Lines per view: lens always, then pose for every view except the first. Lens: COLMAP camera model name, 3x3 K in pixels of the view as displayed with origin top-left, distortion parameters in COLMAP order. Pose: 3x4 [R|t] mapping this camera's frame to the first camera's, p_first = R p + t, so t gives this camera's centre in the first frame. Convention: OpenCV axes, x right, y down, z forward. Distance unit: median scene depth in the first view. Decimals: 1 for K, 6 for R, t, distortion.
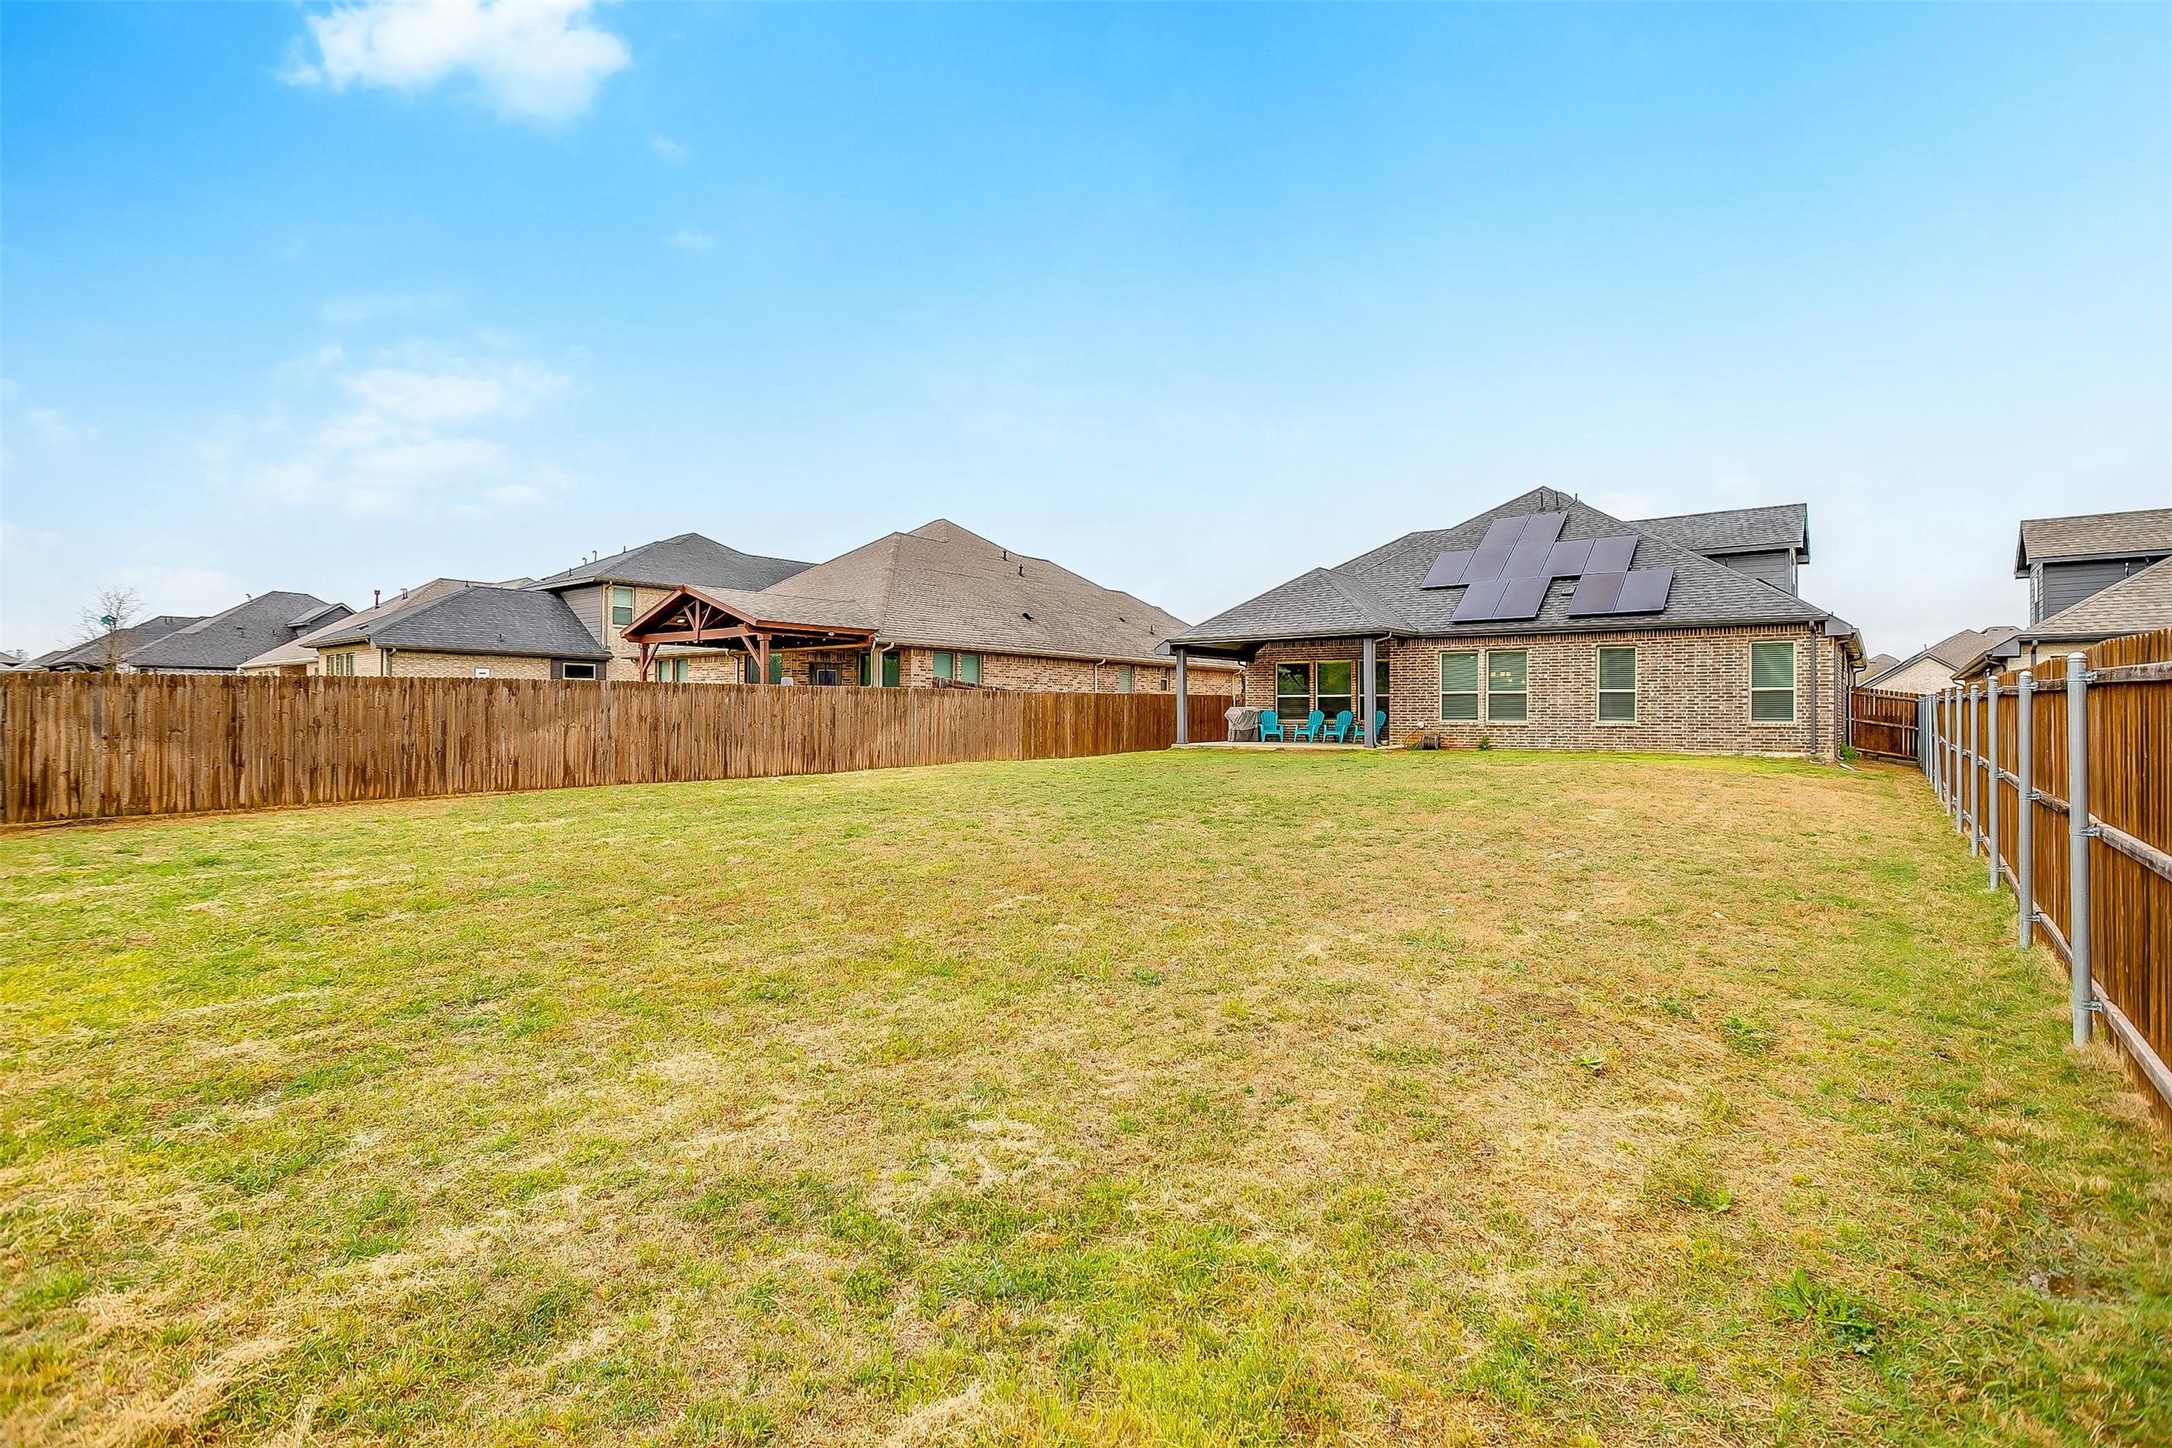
lens RADIAL K [[1048.7, 0, 1085.2], [0, 1048.7, 719.2], [0, 0, 1]] dist [-0.025848, 0.001025]
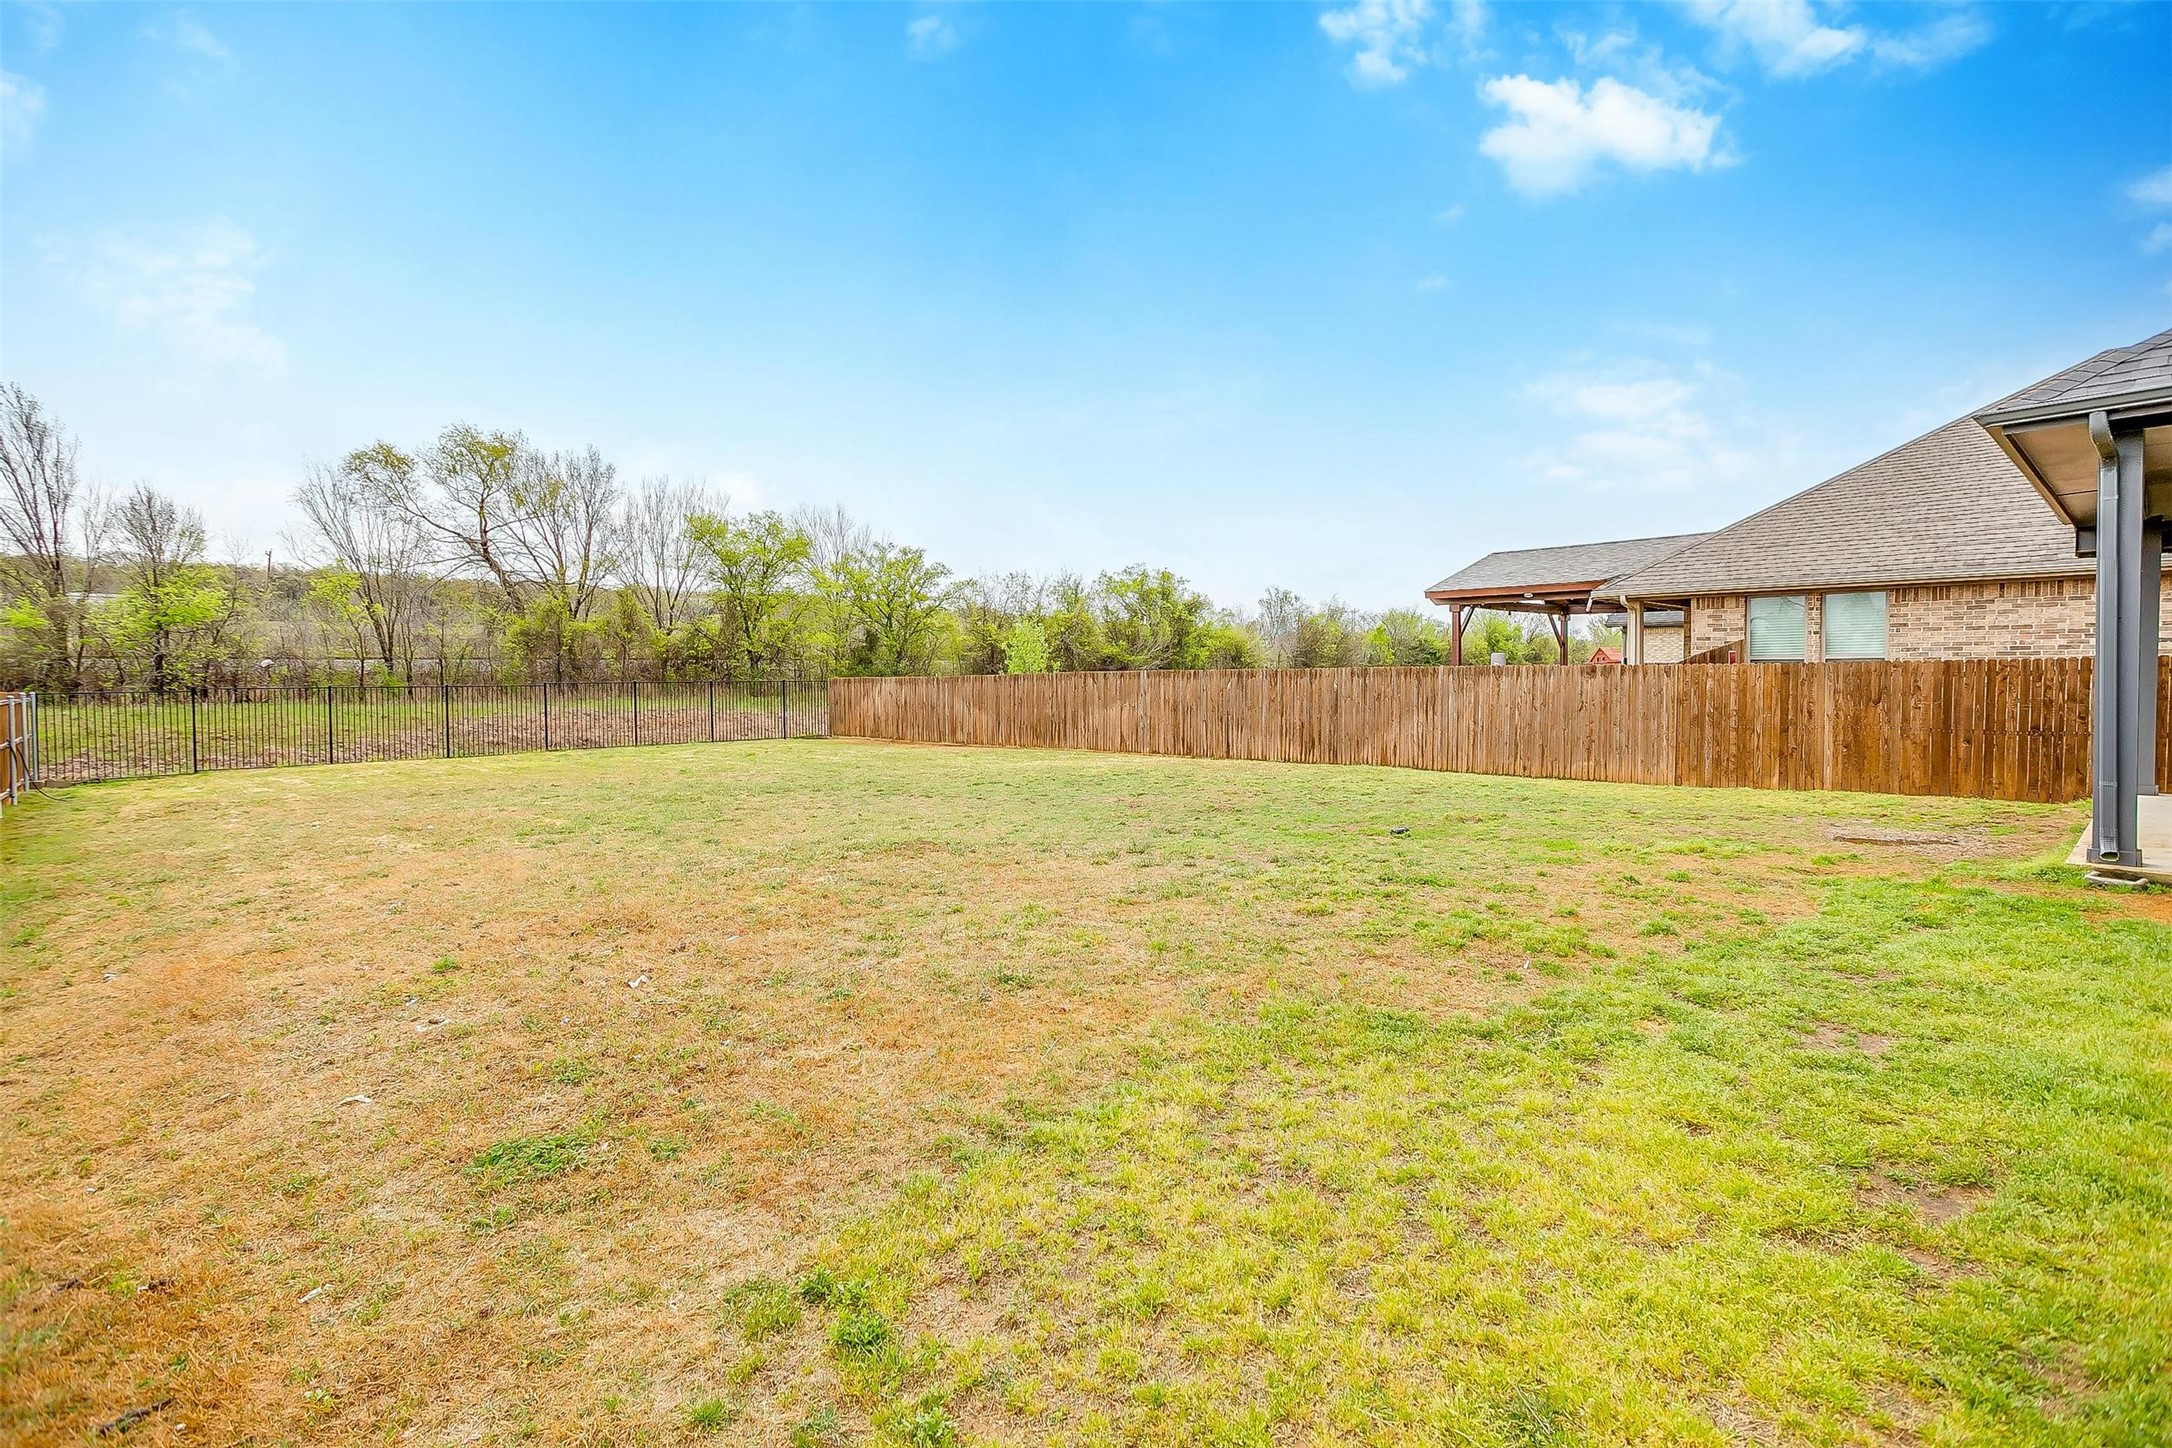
lens RADIAL K [[1048.7, 0, 1086.5], [0, 1048.7, 711.4], [0, 0, 1]] dist [-0.025848, 0.001025]
pose [[-0.140140, 0.024714, -0.989823, 0.708798], [-0.002316, 0.999678, 0.025288, -0.017320], [0.990129, 0.005837, -0.140038, 0.962196]]
